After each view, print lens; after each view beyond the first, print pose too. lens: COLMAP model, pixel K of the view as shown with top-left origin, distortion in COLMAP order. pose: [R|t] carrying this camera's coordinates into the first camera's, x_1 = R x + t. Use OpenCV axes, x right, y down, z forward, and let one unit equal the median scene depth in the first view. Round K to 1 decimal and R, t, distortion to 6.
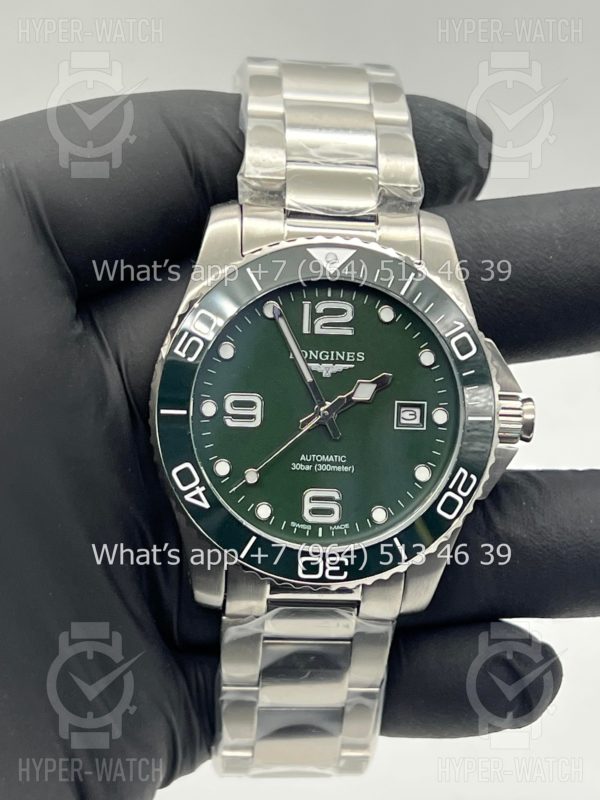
lens RADIAL K [[1850.6, 0, 300.0], [0, 1850.6, 400.0], [0, 0, 1]] dist [0.219677, -0.637165]
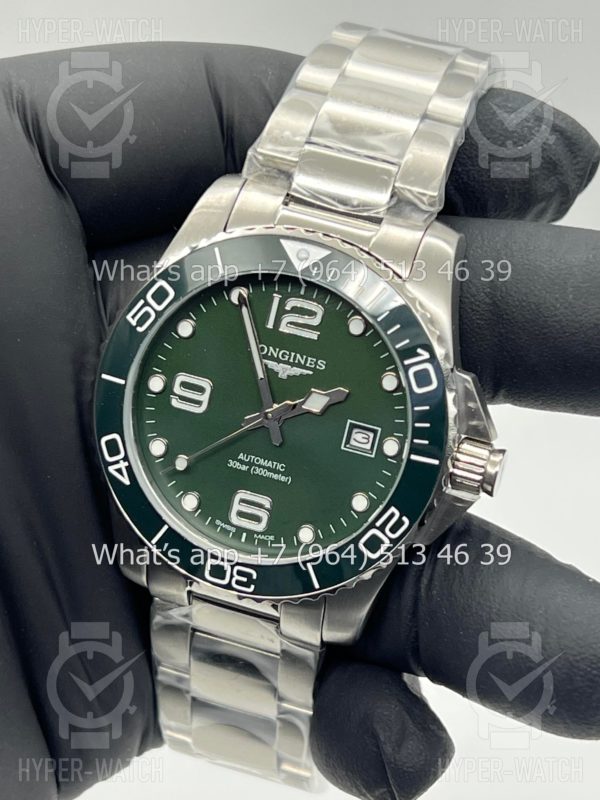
lens RADIAL K [[1850.6, 0, 300.0], [0, 1850.6, 400.0], [0, 0, 1]] dist [0.219677, -0.637165]
pose [[0.928892, 0.222920, -0.295745, 0.302031], [-0.208919, 0.974772, 0.078559, -0.077115], [0.305797, -0.011186, 0.952031, 0.112939]]
